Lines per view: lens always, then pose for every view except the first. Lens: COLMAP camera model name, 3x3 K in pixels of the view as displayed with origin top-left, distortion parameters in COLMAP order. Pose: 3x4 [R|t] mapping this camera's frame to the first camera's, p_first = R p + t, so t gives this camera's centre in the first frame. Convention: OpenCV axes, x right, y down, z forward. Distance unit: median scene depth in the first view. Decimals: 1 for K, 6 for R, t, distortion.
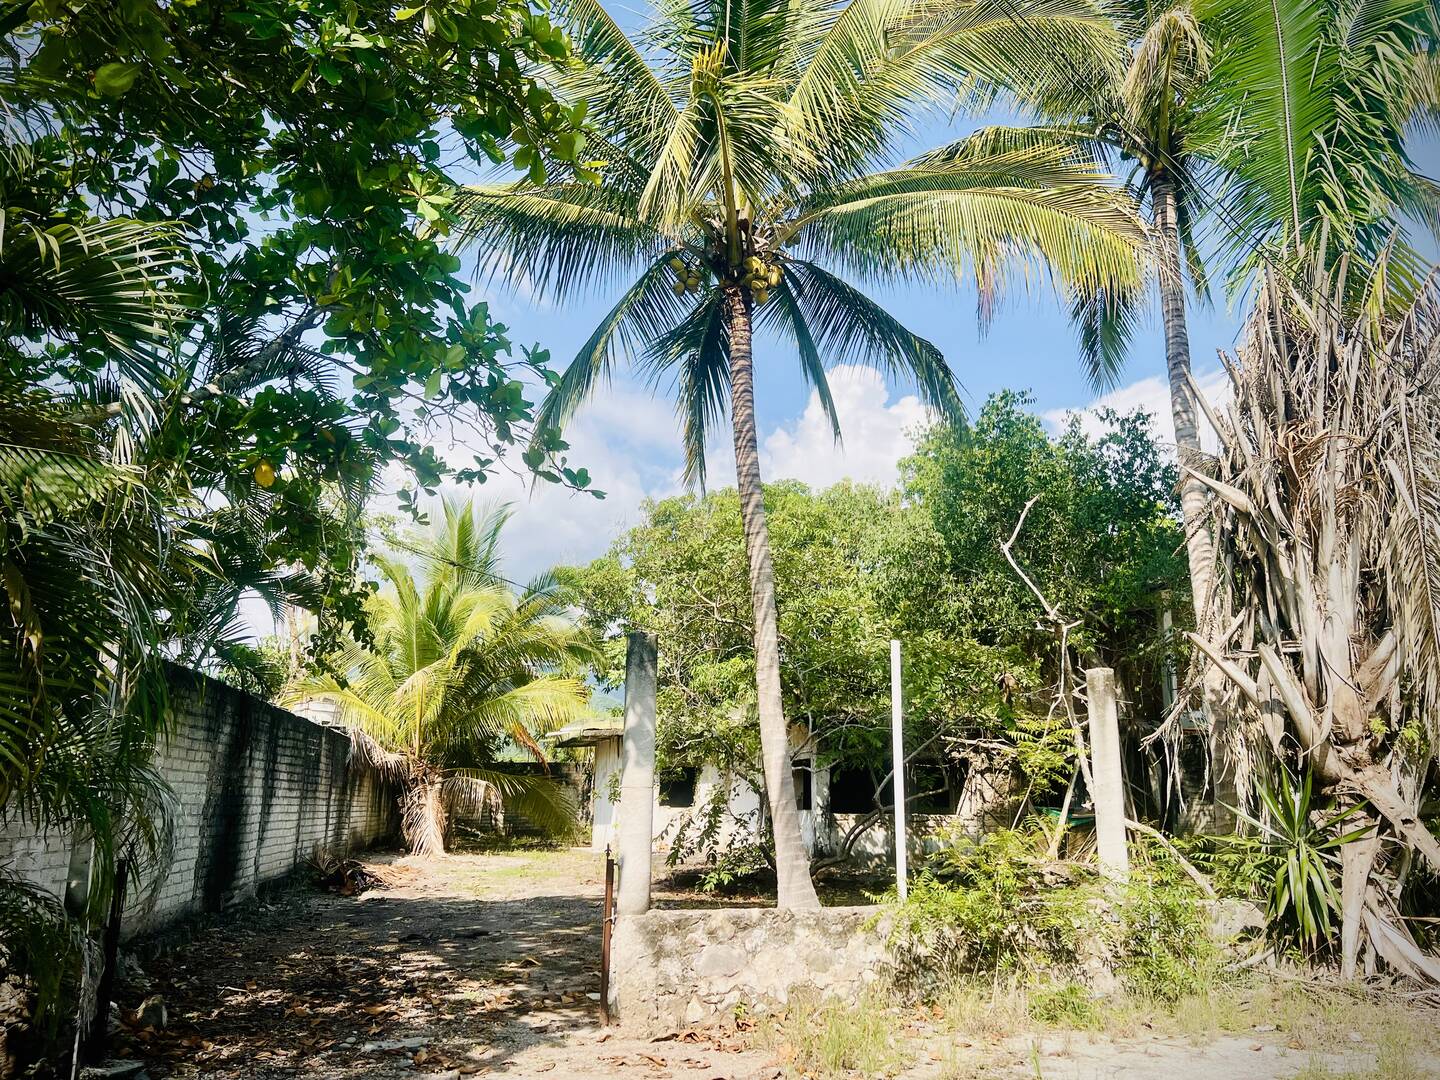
lens RADIAL K [[1085.1, 0, 723.7], [0, 1085.1, 543.0], [0, 0, 1]] dist [-0.001101, -0.004684]
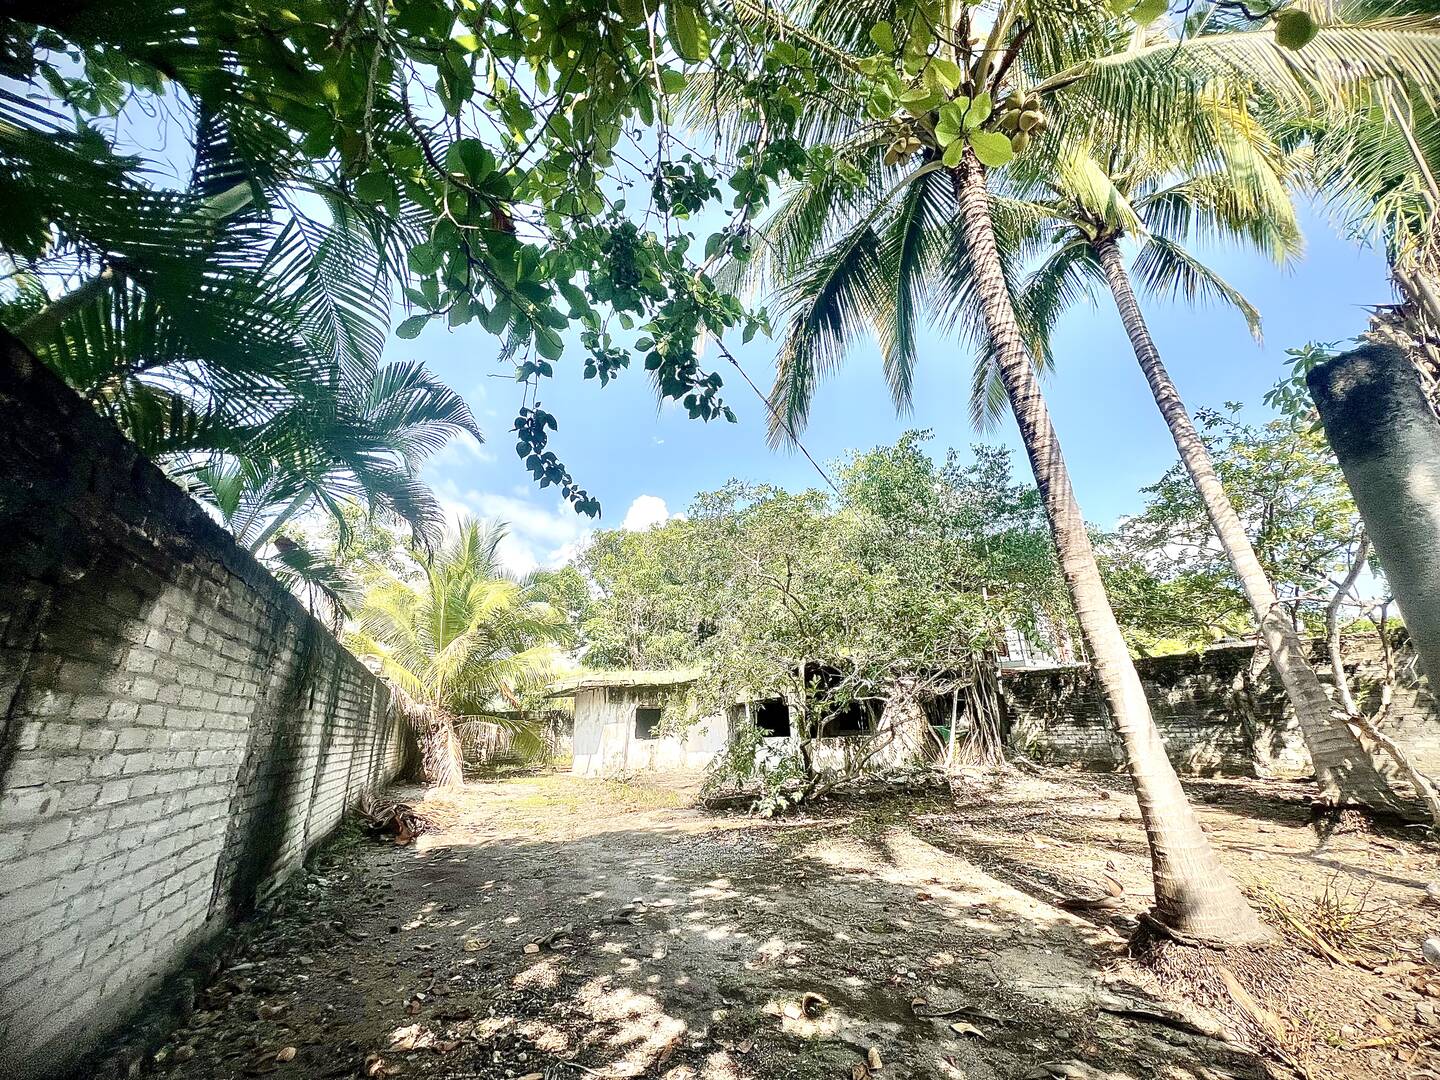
lens RADIAL K [[584.1, 0, 713.6], [0, 584.1, 539.4], [0, 0, 1]] dist [-0.001180, 0.000157]
pose [[0.977040, 0.033039, 0.210476, -0.186489], [-0.015021, 0.996127, -0.086636, 0.088189], [-0.212524, 0.081486, 0.973752, 0.390791]]
